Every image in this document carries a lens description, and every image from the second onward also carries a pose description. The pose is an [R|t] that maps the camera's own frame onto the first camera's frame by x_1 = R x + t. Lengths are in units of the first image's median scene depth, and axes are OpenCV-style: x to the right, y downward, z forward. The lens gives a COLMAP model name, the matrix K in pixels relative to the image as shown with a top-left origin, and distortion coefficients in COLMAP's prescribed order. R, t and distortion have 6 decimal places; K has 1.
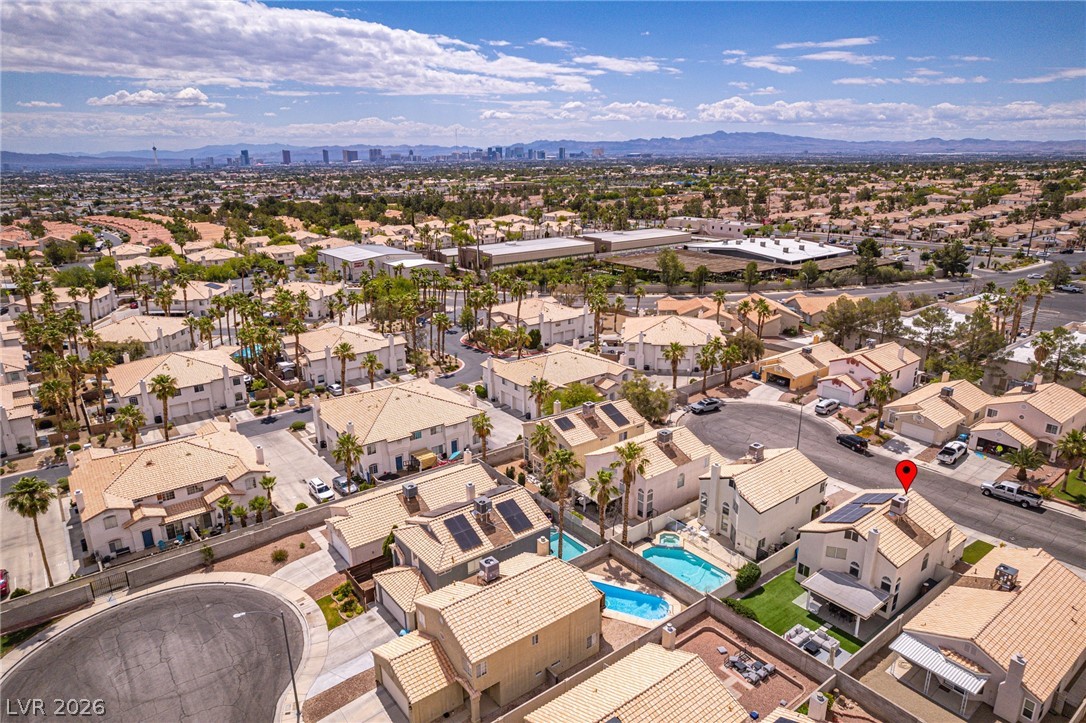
lens RADIAL K [[693.9, 0, 549.6], [0, 693.9, 361.6], [0, 0, 1]] dist [-0.077906, 0.062481]
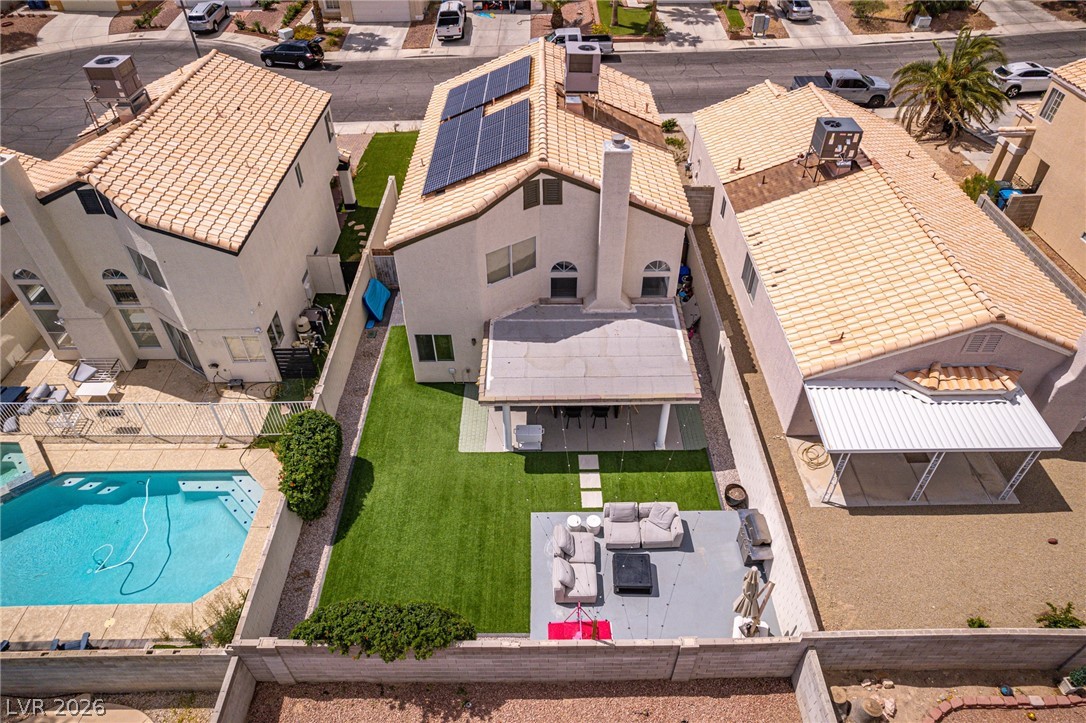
lens RADIAL K [[693.9, 0, 549.6], [0, 693.9, 361.6], [0, 0, 1]] dist [-0.077906, 0.062481]
pose [[0.607102, -0.524844, 0.596629, 0.166396], [0.232092, 0.835211, 0.498554, 0.128219], [-0.759974, -0.164201, 0.628870, 0.627169]]
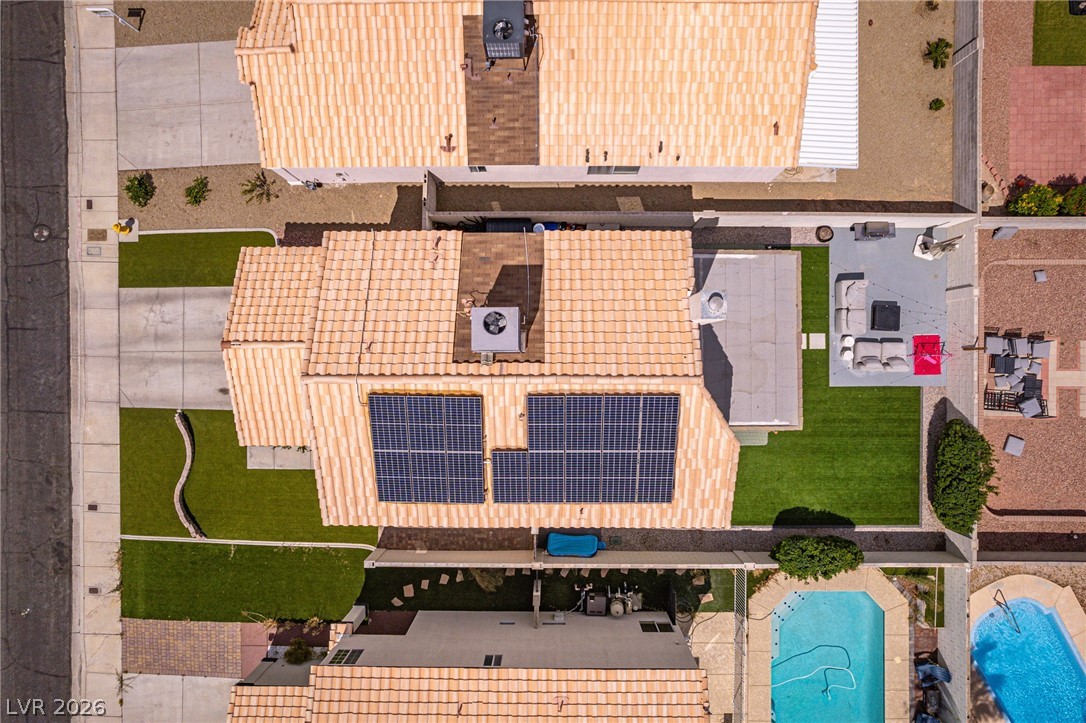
lens RADIAL K [[693.9, 0, 549.6], [0, 693.9, 361.6], [0, 0, 1]] dist [-0.077906, 0.062481]
pose [[-0.785544, -0.618676, 0.012627, 0.396663], [0.194414, -0.227375, 0.954203, -0.052710], [-0.587472, 0.752024, 0.298893, 0.751854]]
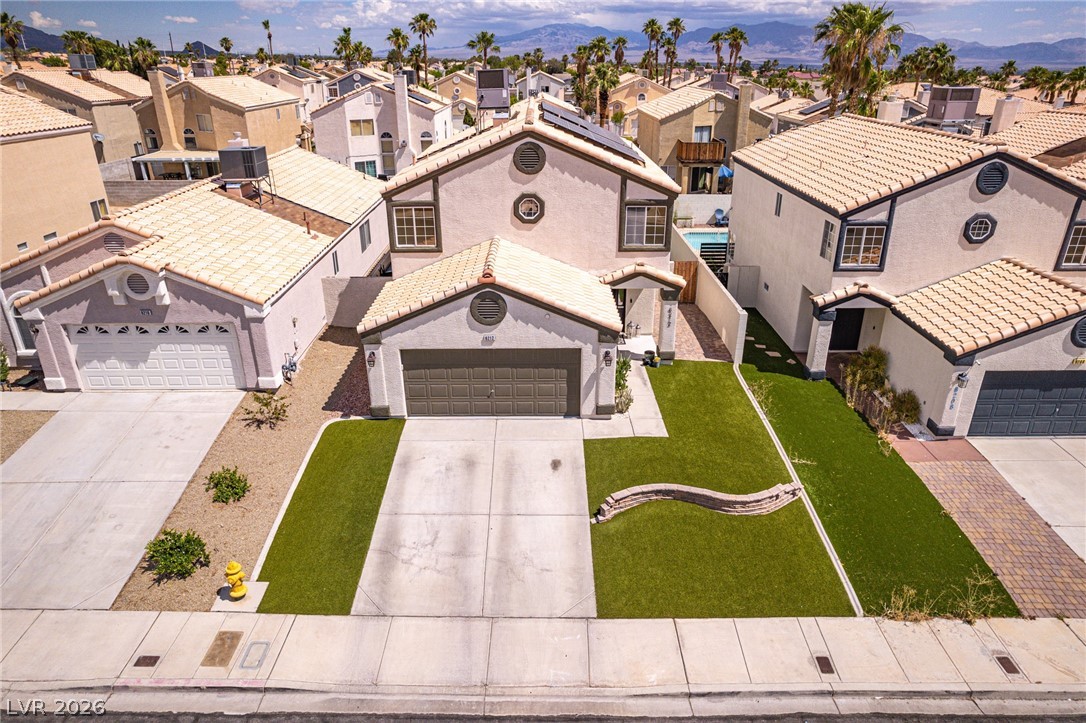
lens RADIAL K [[693.9, 0, 549.6], [0, 693.9, 361.6], [0, 0, 1]] dist [-0.077906, 0.062481]
pose [[-0.604877, 0.330091, -0.724681, 0.675086], [-0.231583, 0.797788, 0.556689, 0.091868], [0.761901, 0.504553, -0.406121, 1.037240]]
